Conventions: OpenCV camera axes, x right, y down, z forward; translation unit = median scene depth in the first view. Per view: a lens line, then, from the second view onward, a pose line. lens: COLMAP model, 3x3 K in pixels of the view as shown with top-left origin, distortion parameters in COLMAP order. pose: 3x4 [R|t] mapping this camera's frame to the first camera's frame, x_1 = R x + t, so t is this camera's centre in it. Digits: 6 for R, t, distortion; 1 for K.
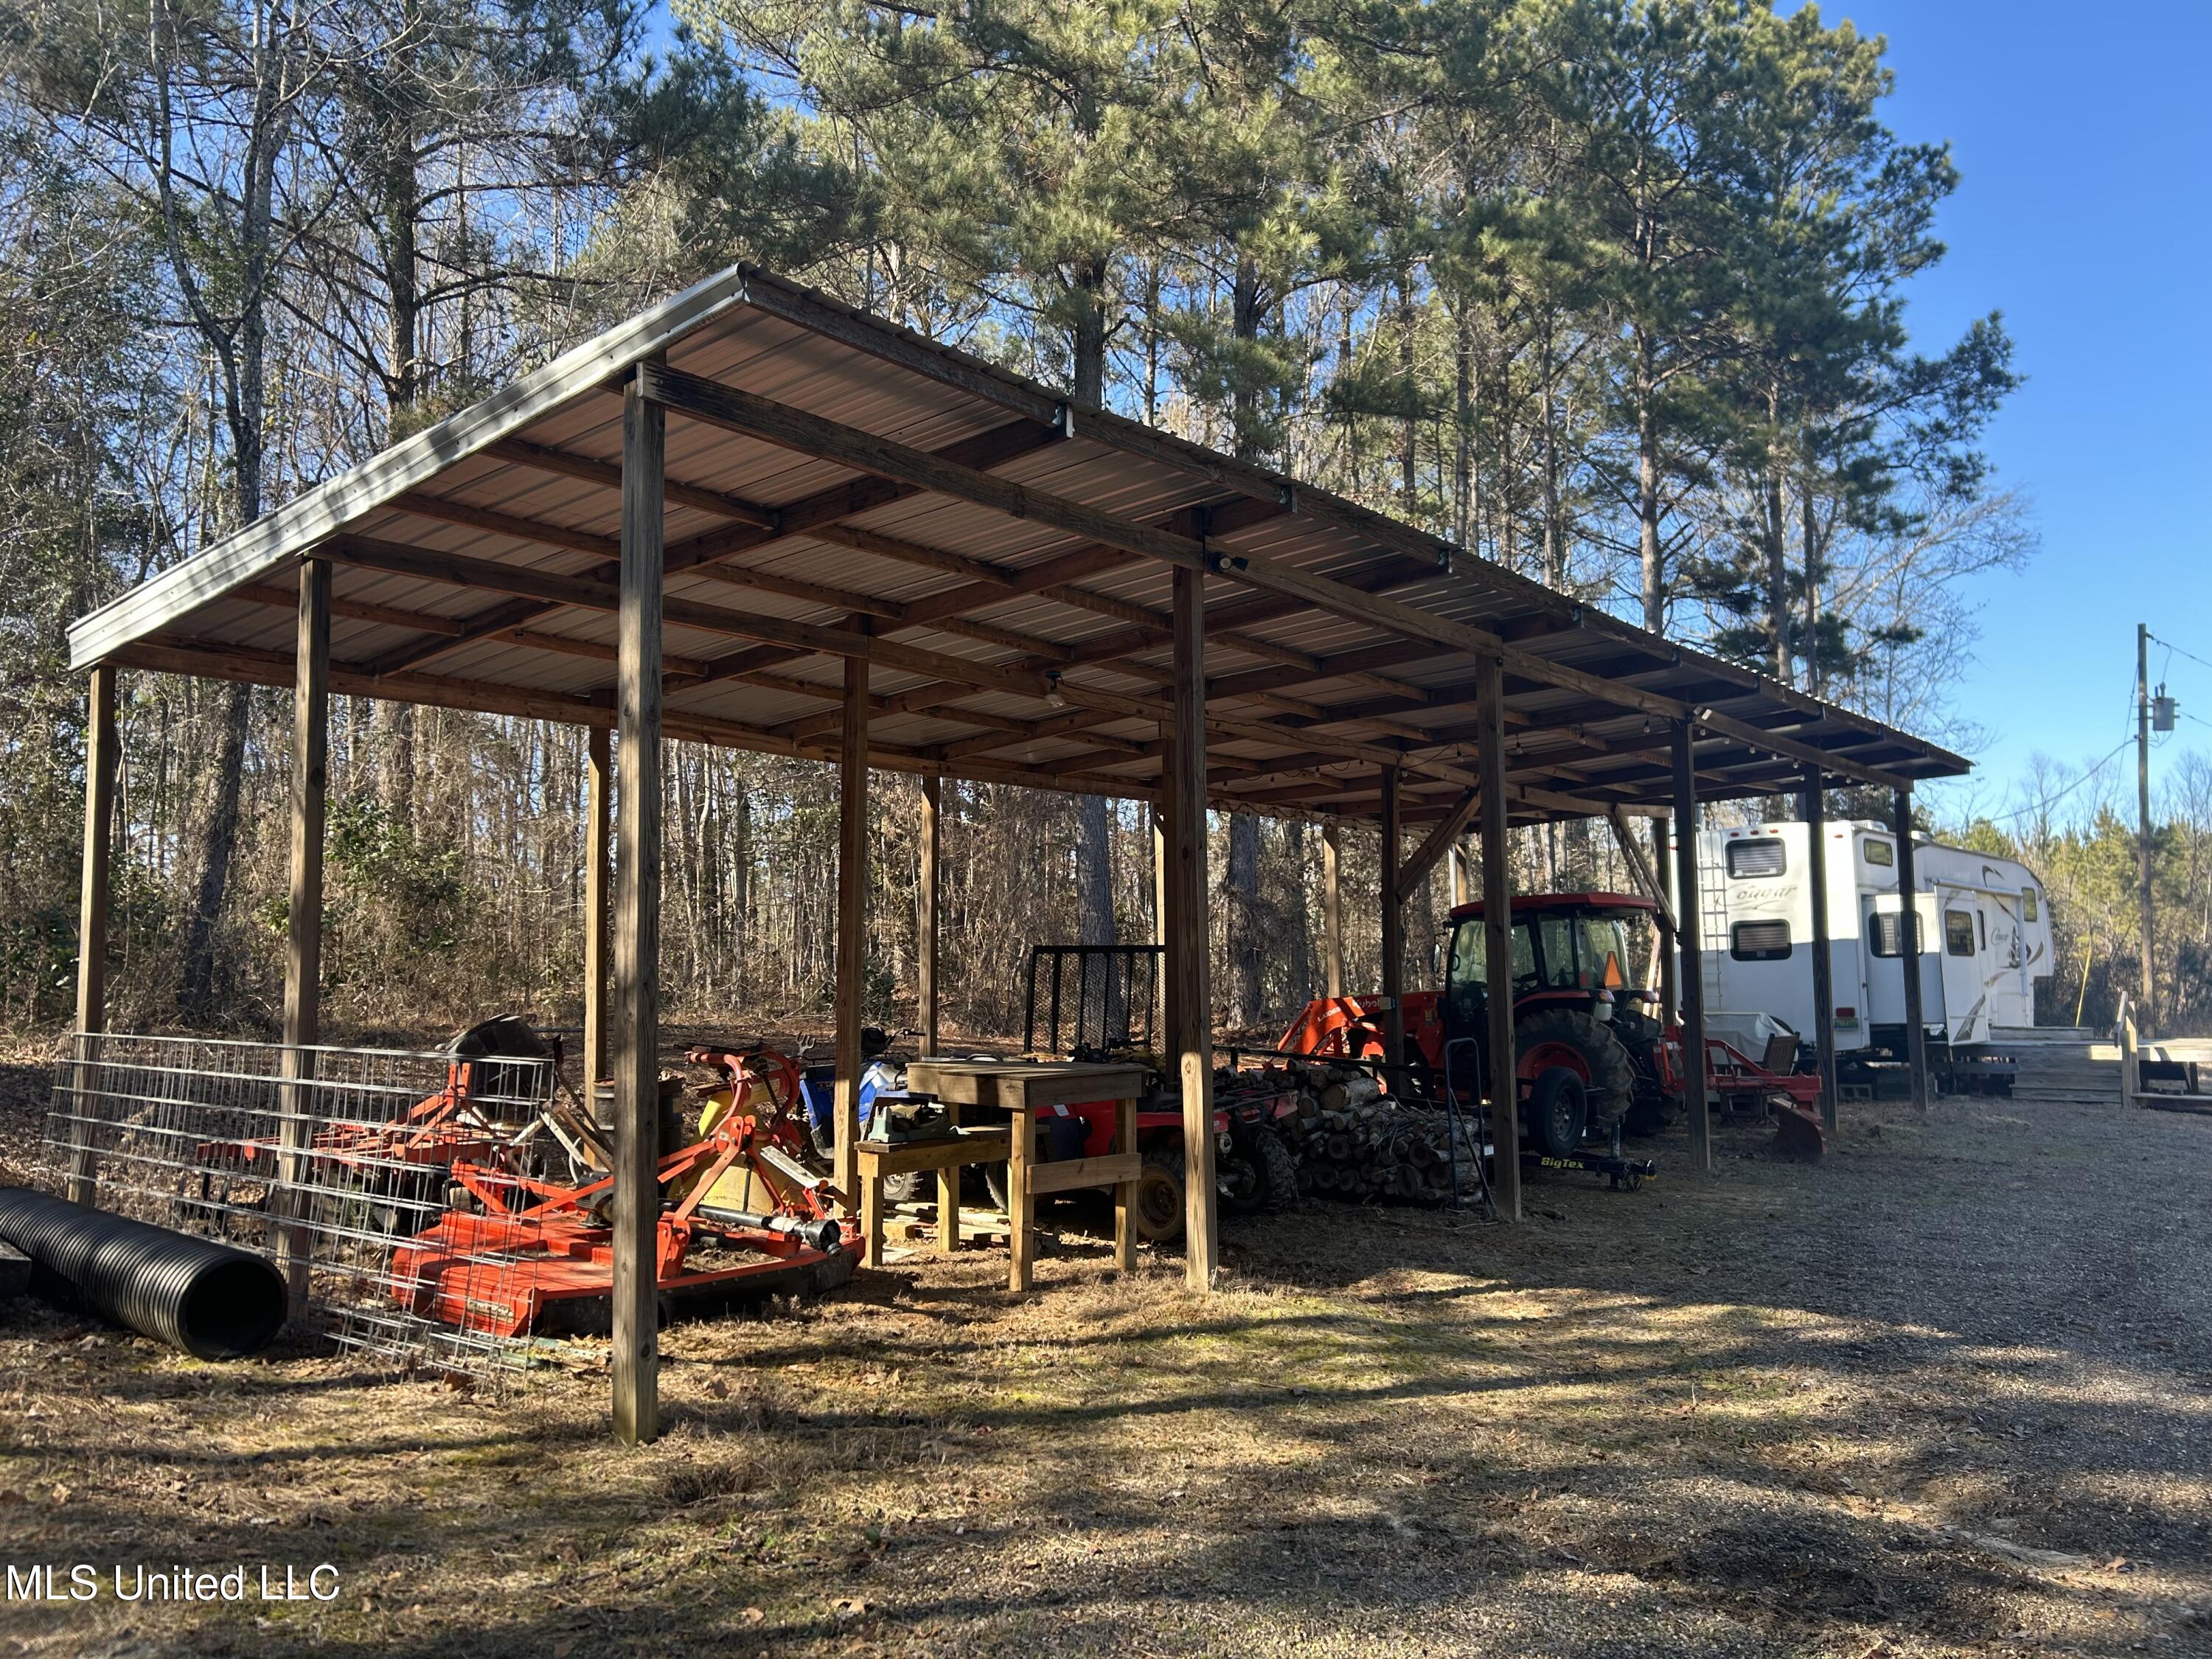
lens RADIAL K [[1653.9, 0, 1101.8], [0, 1653.9, 835.1], [0, 0, 1]] dist [0.015538, 0.004234]
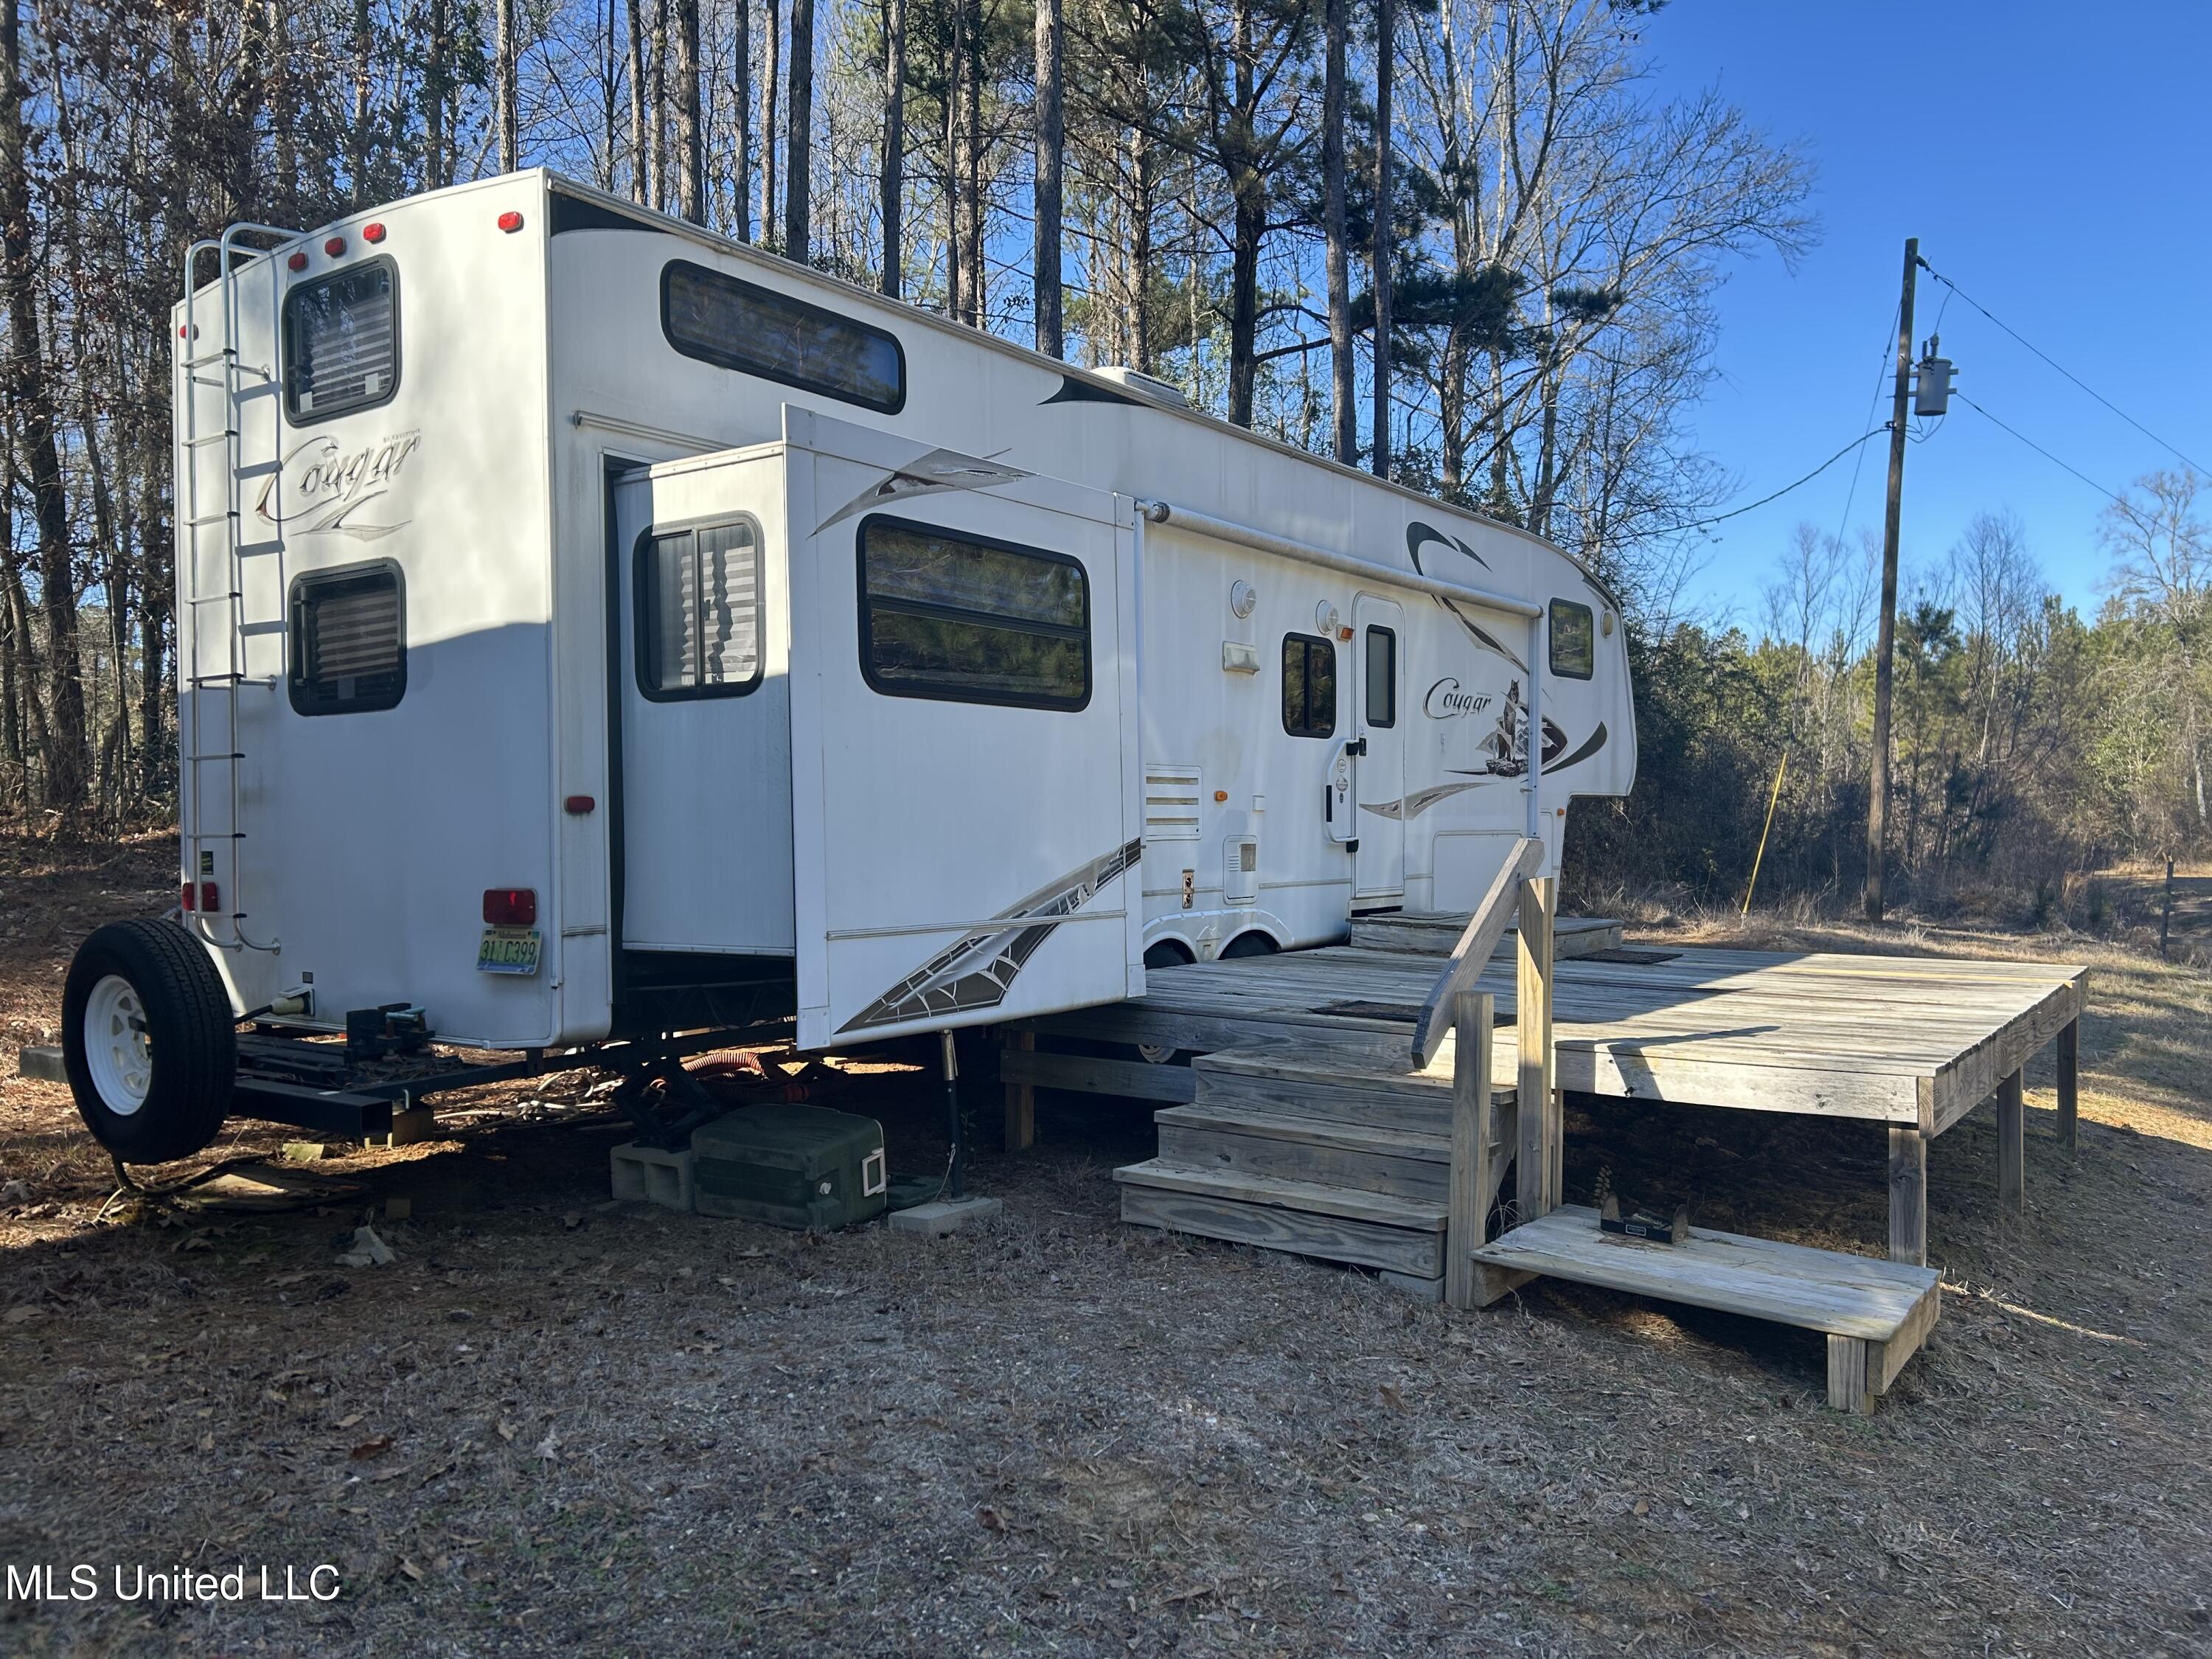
lens RADIAL K [[1653.9, 0, 1110.1], [0, 1653.9, 831.3], [0, 0, 1]] dist [0.015538, 0.004234]
pose [[0.995875, 0.015267, 0.089438, 0.276697], [-0.024835, 0.993963, 0.106866, 0.034444], [-0.087266, -0.108646, 0.990243, 0.390480]]
